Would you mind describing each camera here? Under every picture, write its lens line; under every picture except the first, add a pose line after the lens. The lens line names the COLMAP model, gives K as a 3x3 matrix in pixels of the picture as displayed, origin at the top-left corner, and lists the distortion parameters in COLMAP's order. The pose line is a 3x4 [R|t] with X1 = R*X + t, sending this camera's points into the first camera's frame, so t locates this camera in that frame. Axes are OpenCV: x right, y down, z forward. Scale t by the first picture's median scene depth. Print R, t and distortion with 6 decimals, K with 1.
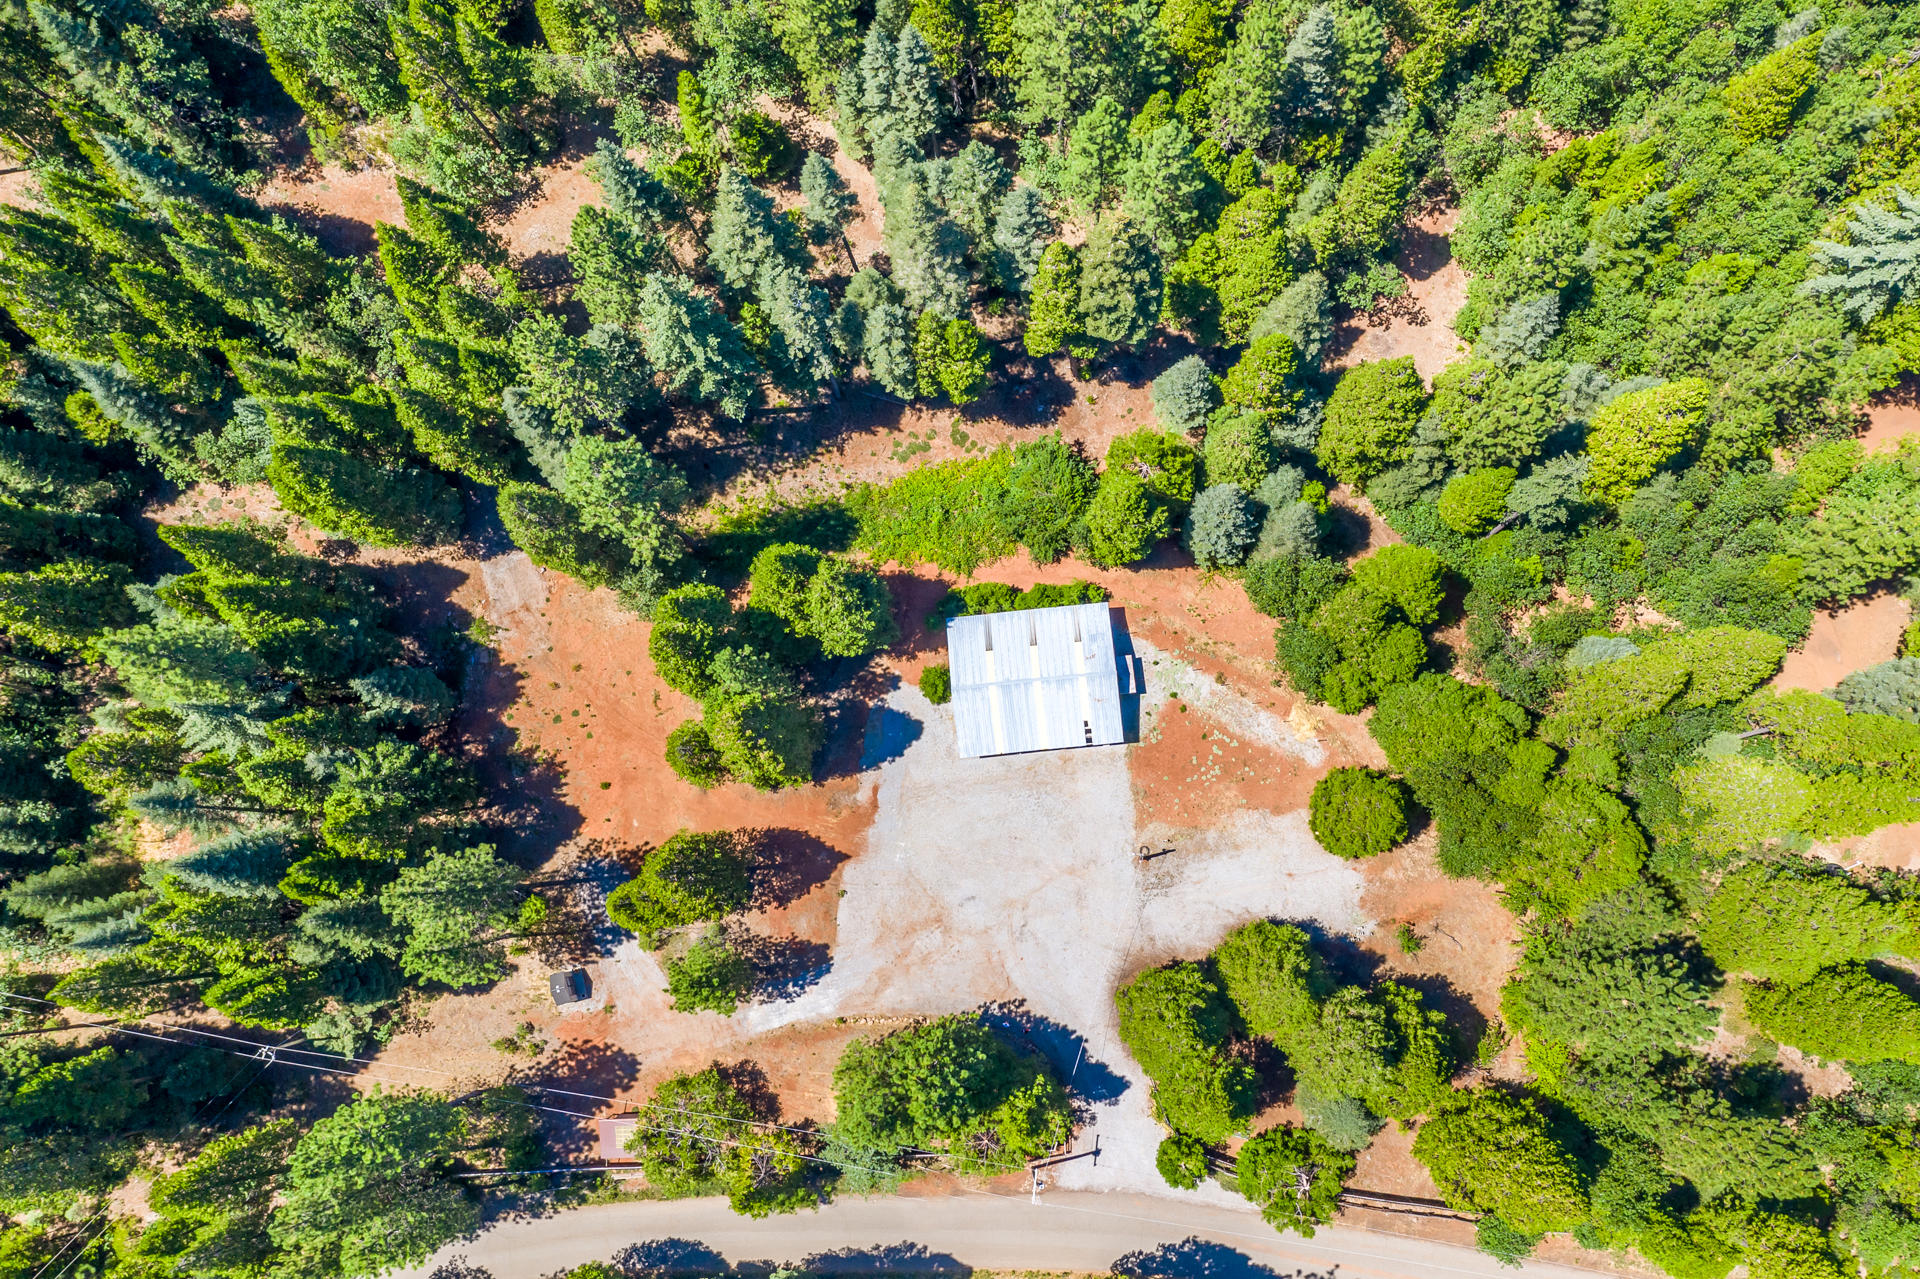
lens RADIAL K [[1468.4, 0, 954.3], [0, 1468.4, 645.6], [0, 0, 1]] dist [-0.005951, 0.001746]
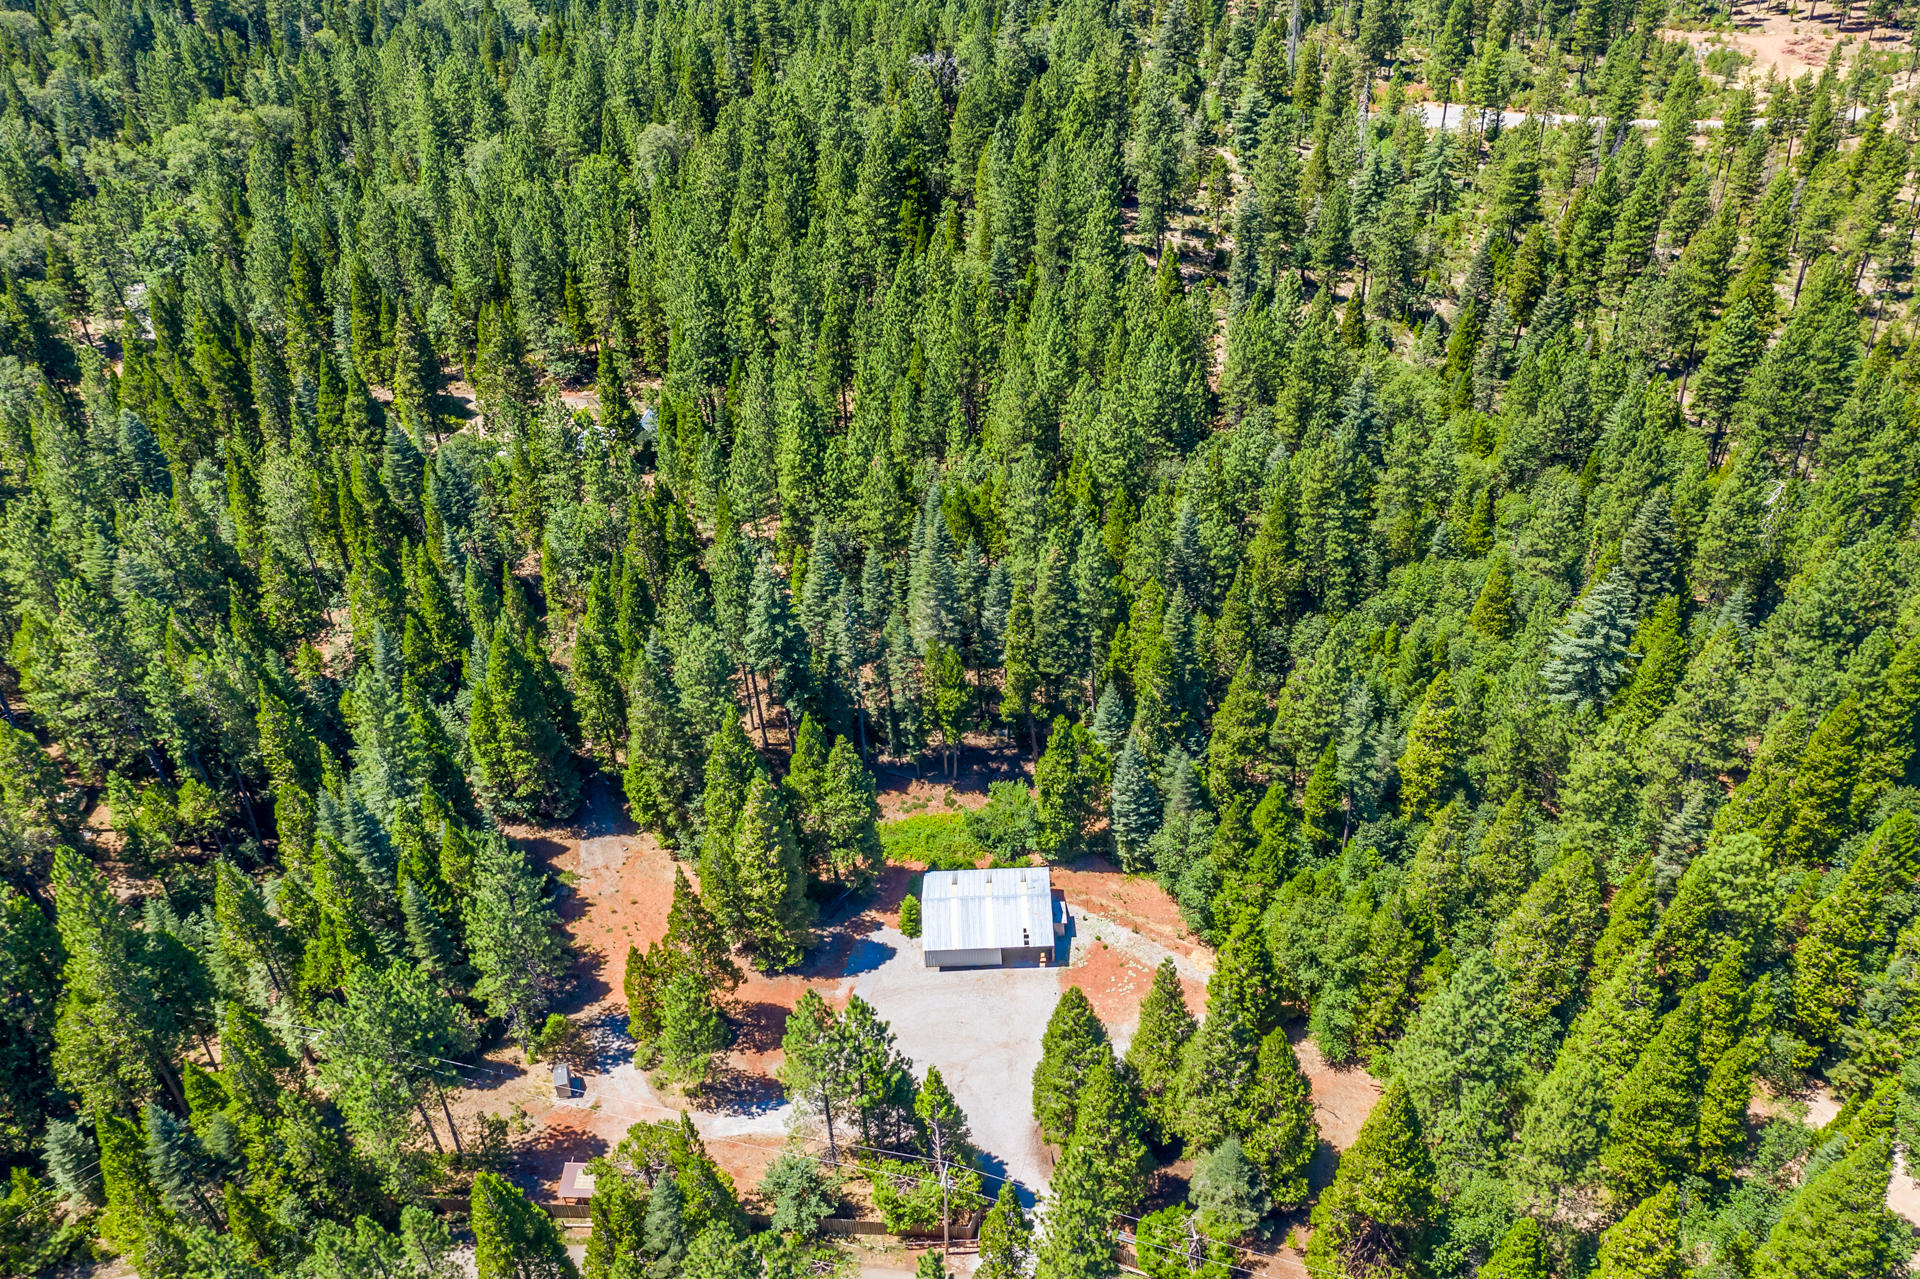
lens RADIAL K [[1468.4, 0, 954.3], [0, 1468.4, 645.6], [0, 0, 1]] dist [-0.005951, 0.001746]
pose [[0.995332, 0.064626, -0.071677, 0.100302], [-0.096350, 0.708085, -0.699523, 0.741171], [0.005546, 0.703164, 0.711006, -0.067811]]
